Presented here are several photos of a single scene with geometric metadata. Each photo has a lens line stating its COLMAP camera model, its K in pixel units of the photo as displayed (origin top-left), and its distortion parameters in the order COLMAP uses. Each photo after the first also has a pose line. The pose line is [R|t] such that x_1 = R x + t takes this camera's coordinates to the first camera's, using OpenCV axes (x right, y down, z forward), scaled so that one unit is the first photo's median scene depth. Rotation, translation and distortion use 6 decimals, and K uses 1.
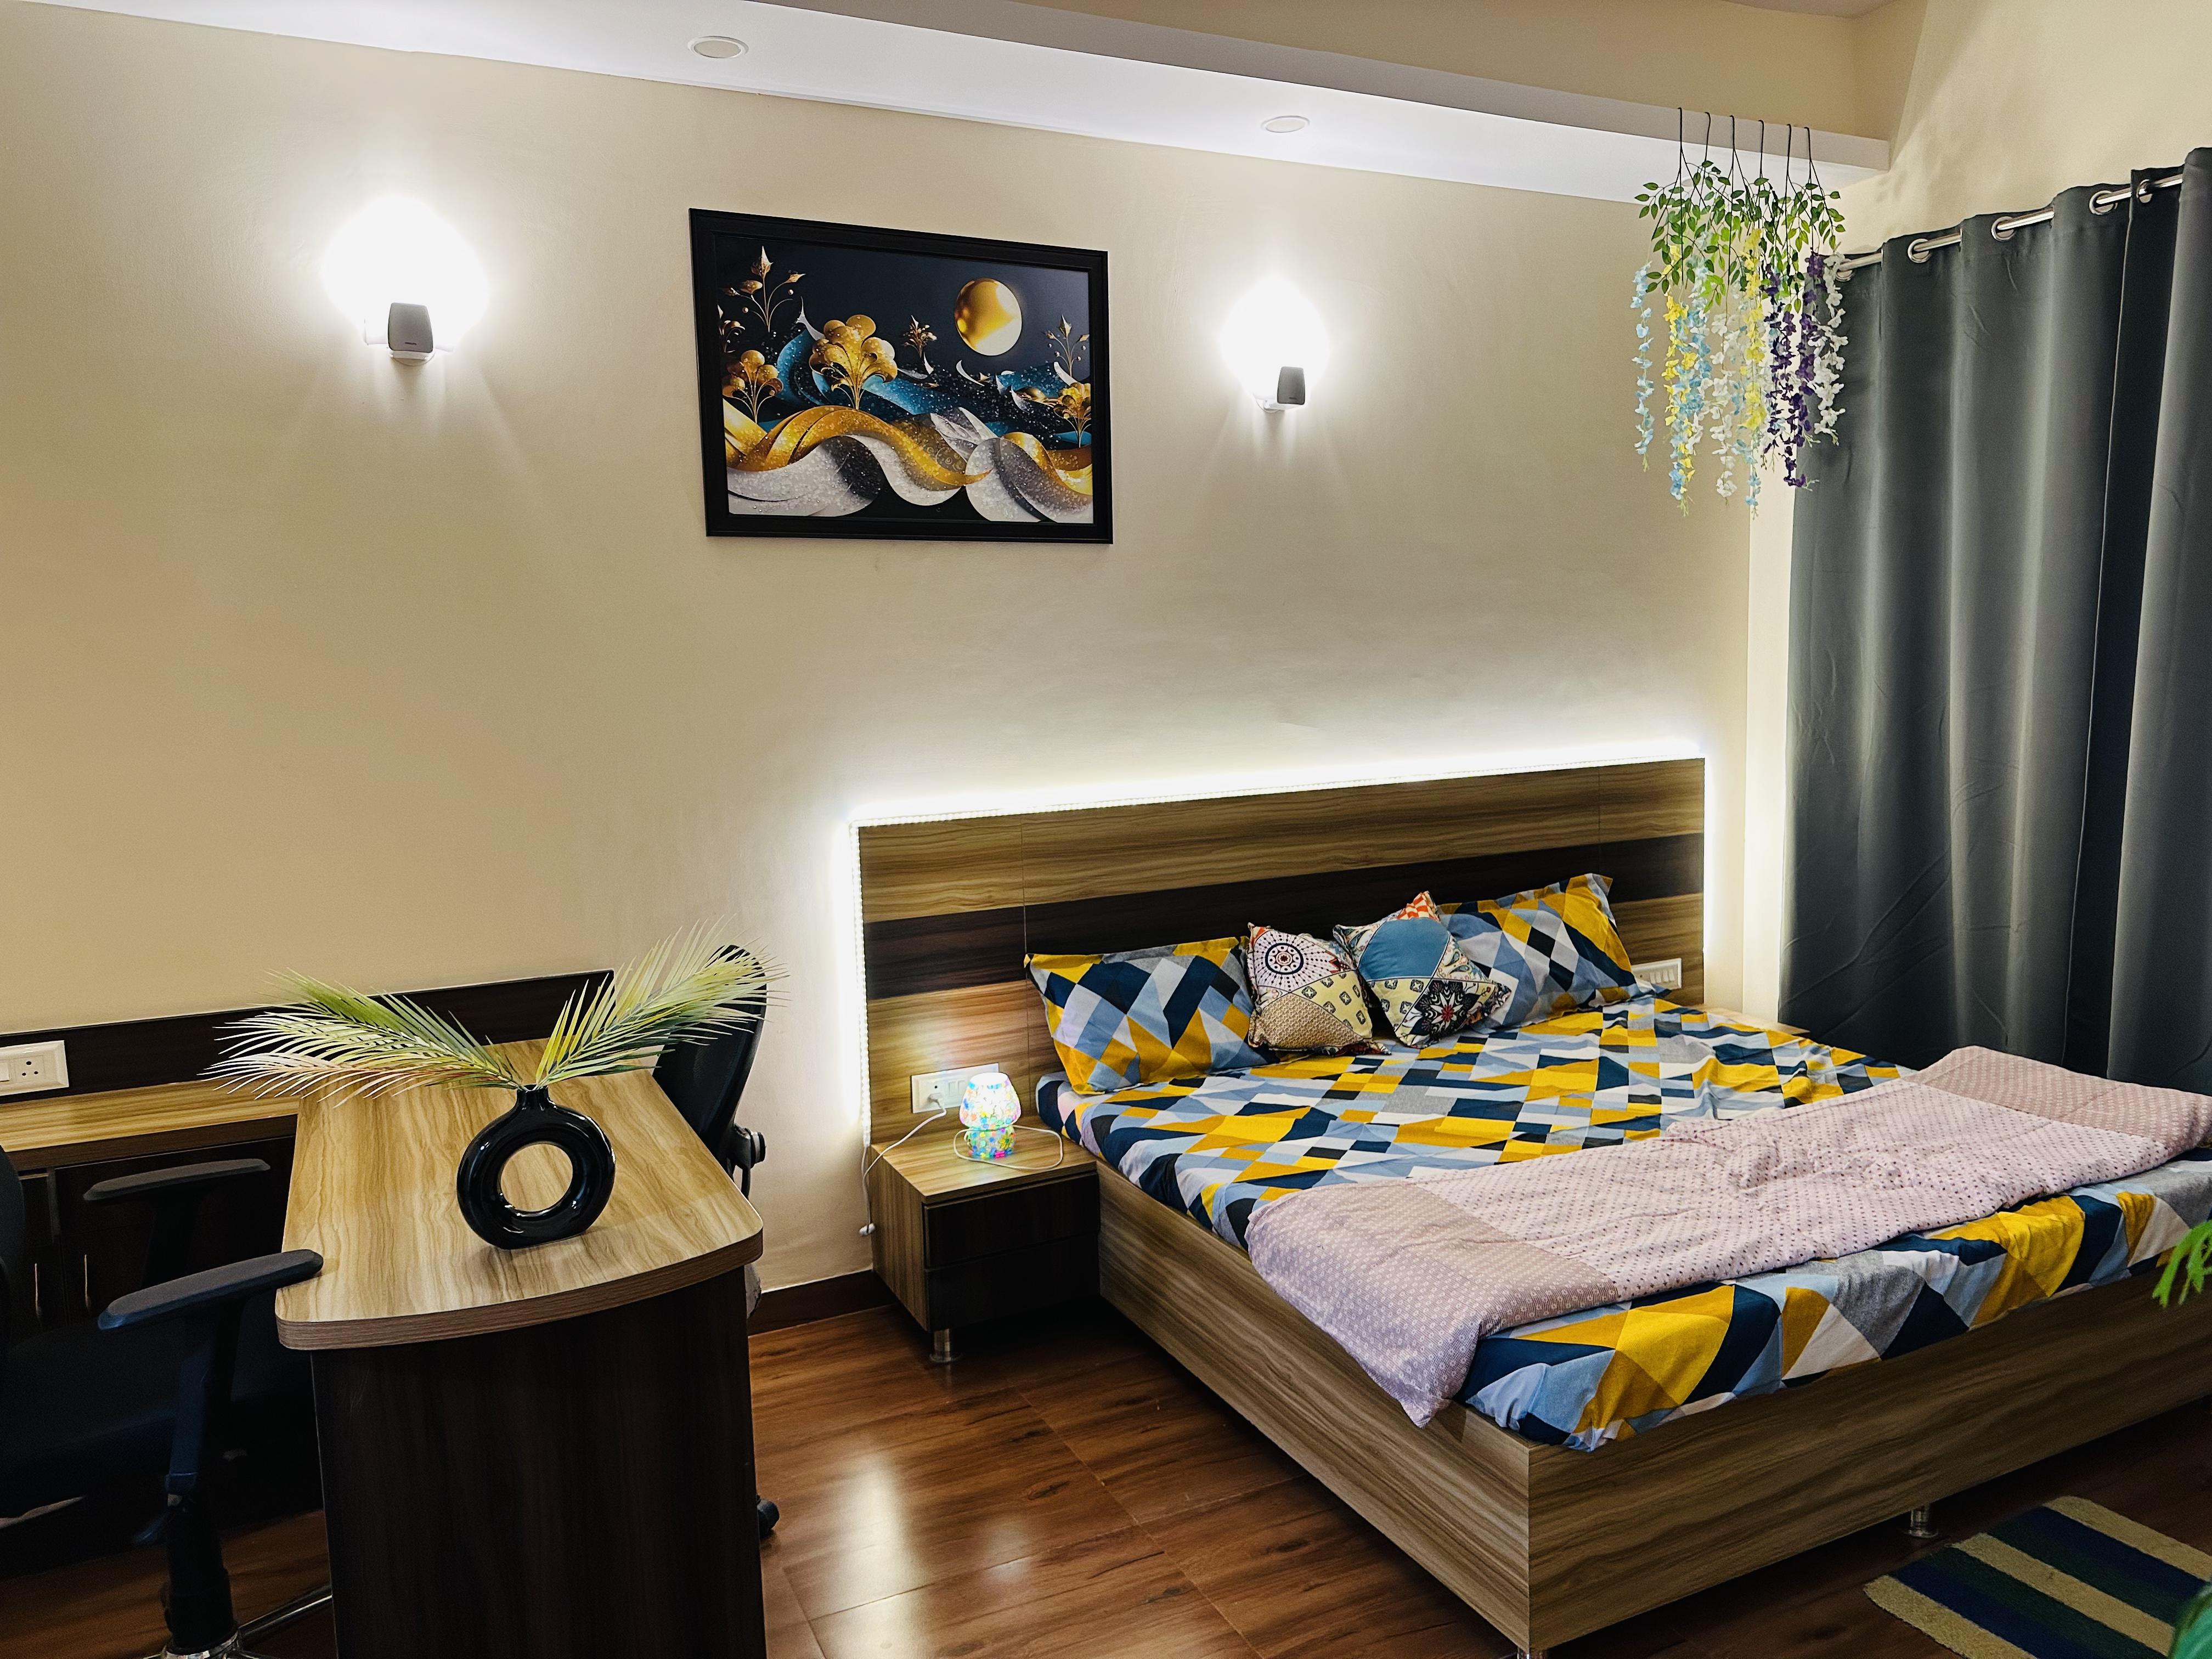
lens RADIAL K [[1555.6, 0, 1119.6], [0, 1555.6, 829.9], [0, 0, 1]] dist [0.043529, -0.013124]
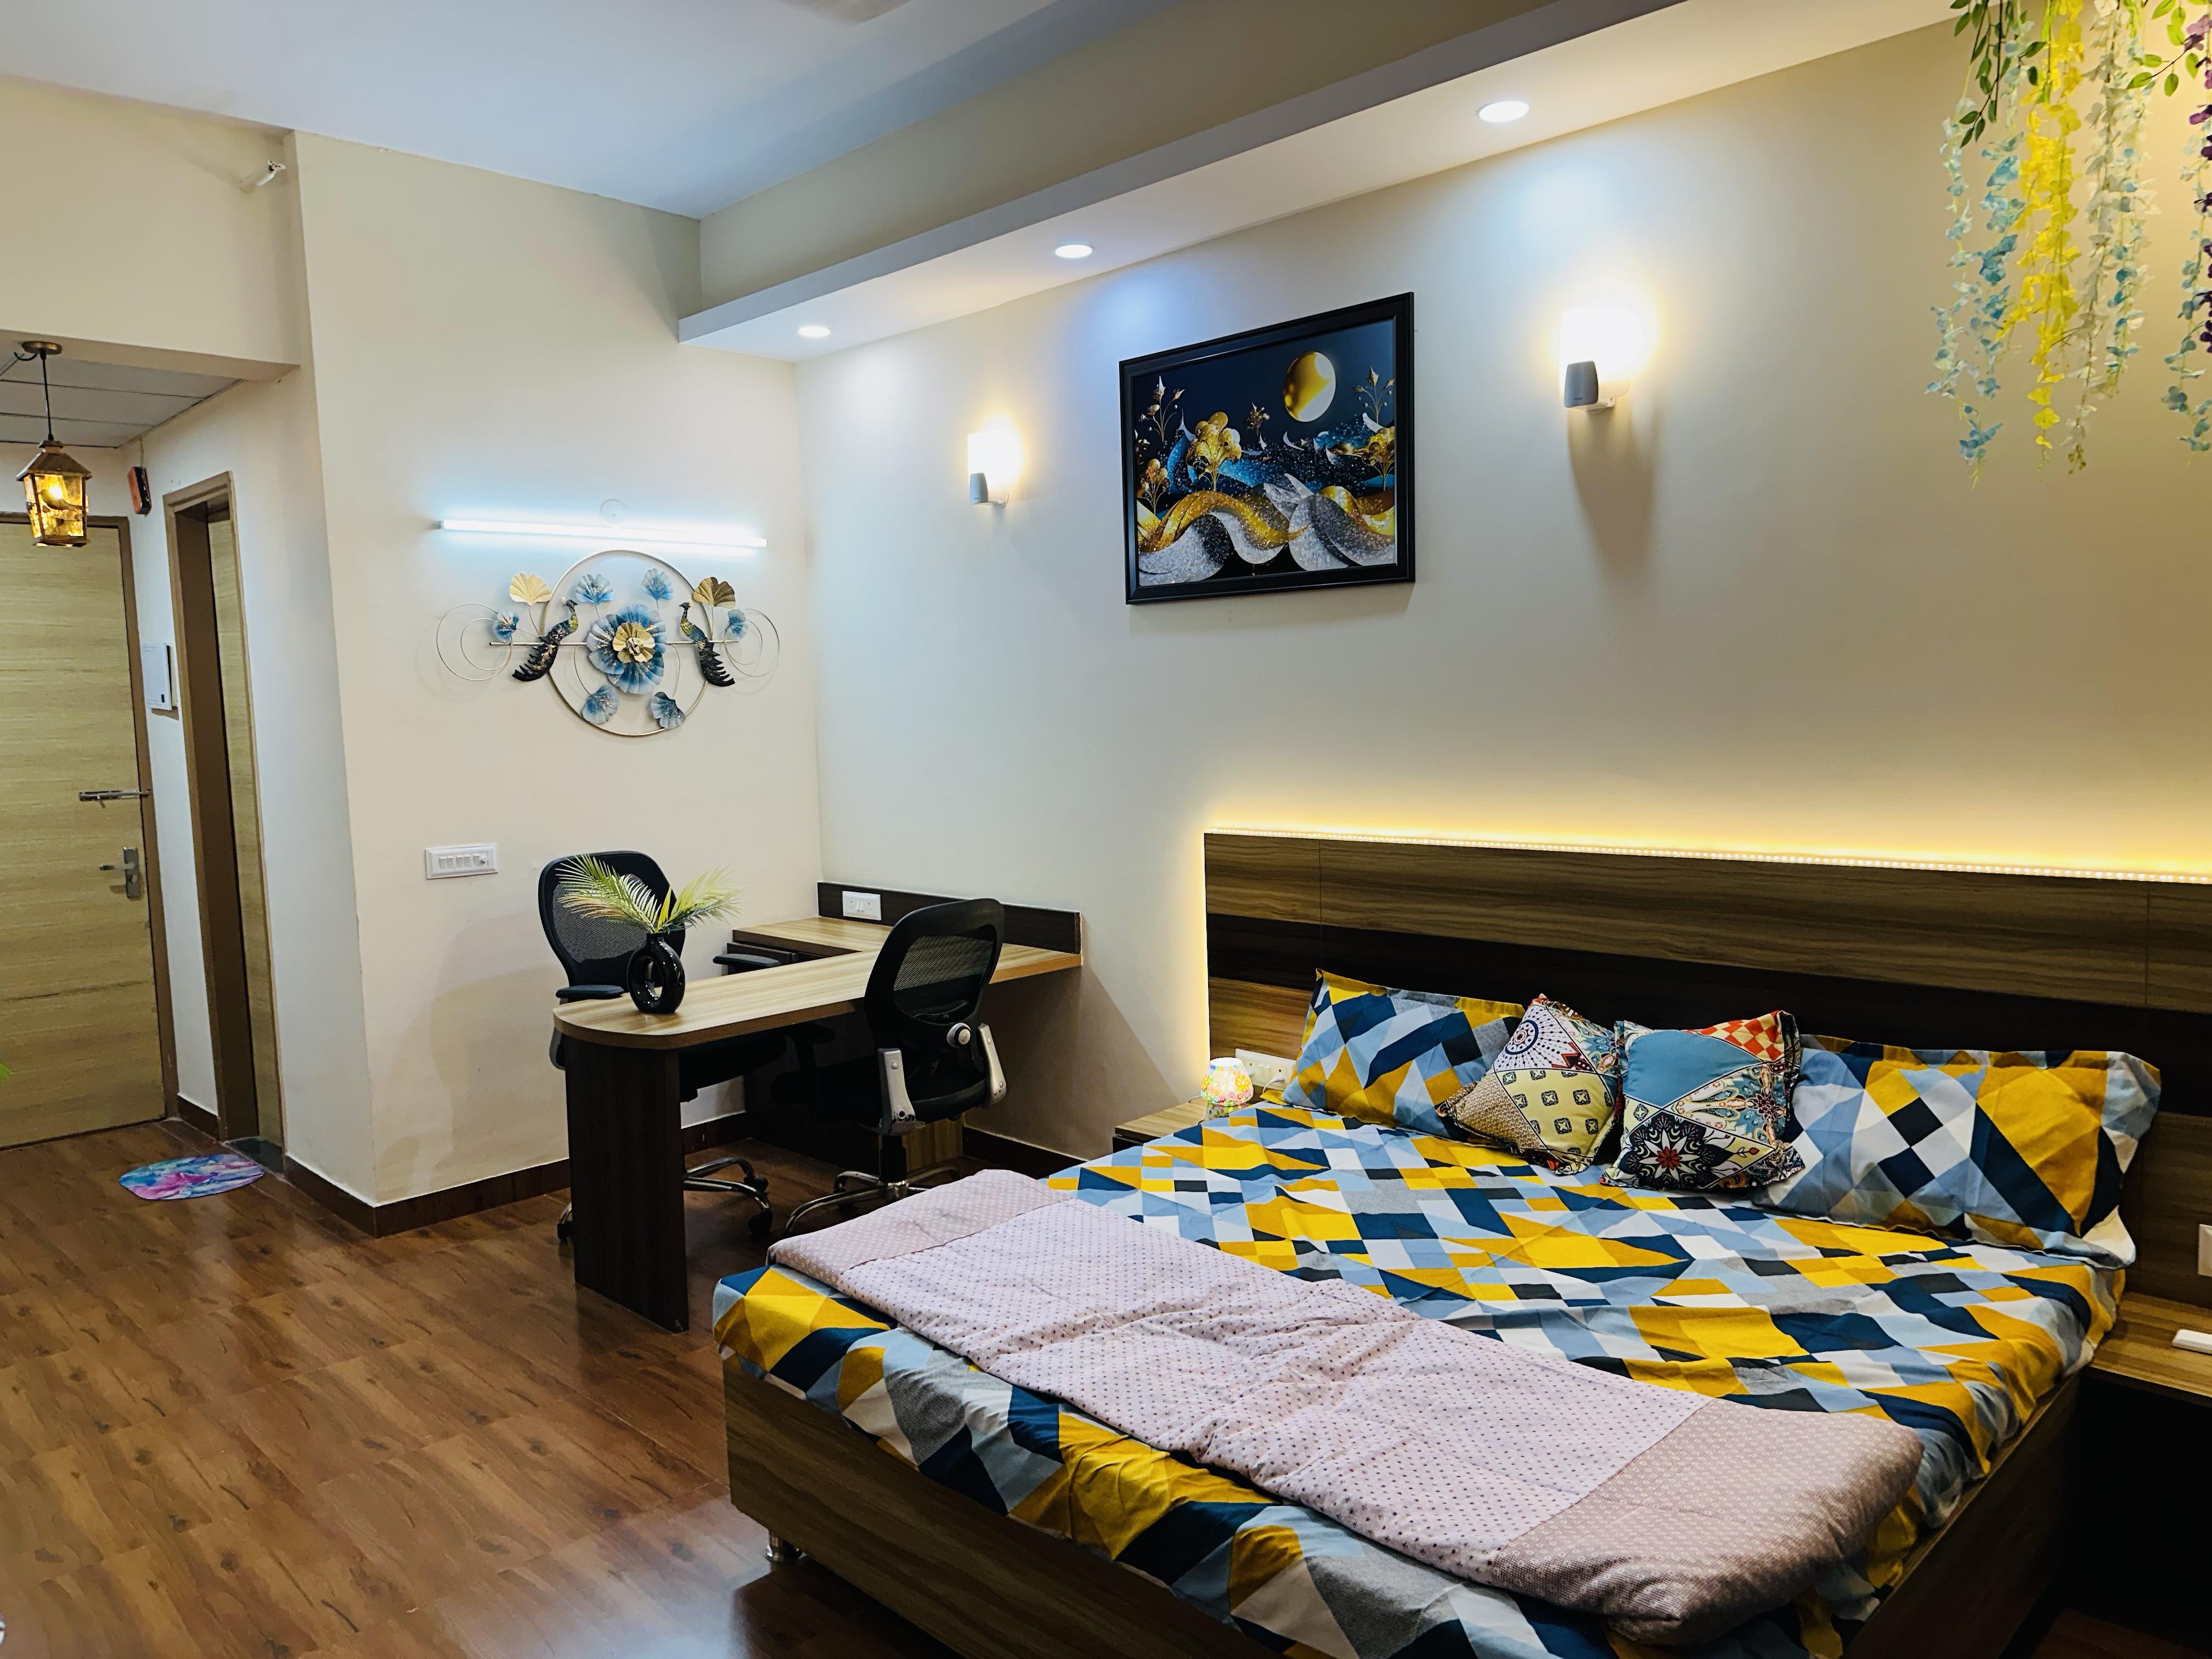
lens RADIAL K [[1555.6, 0, 1114.4], [0, 1555.6, 829.0], [0, 0, 1]] dist [0.043529, -0.013124]
pose [[0.312717, 0.098653, -0.944709, 0.945437], [-0.083928, 0.993571, 0.075974, -0.090972], [0.946131, 0.055529, 0.318986, 0.537612]]
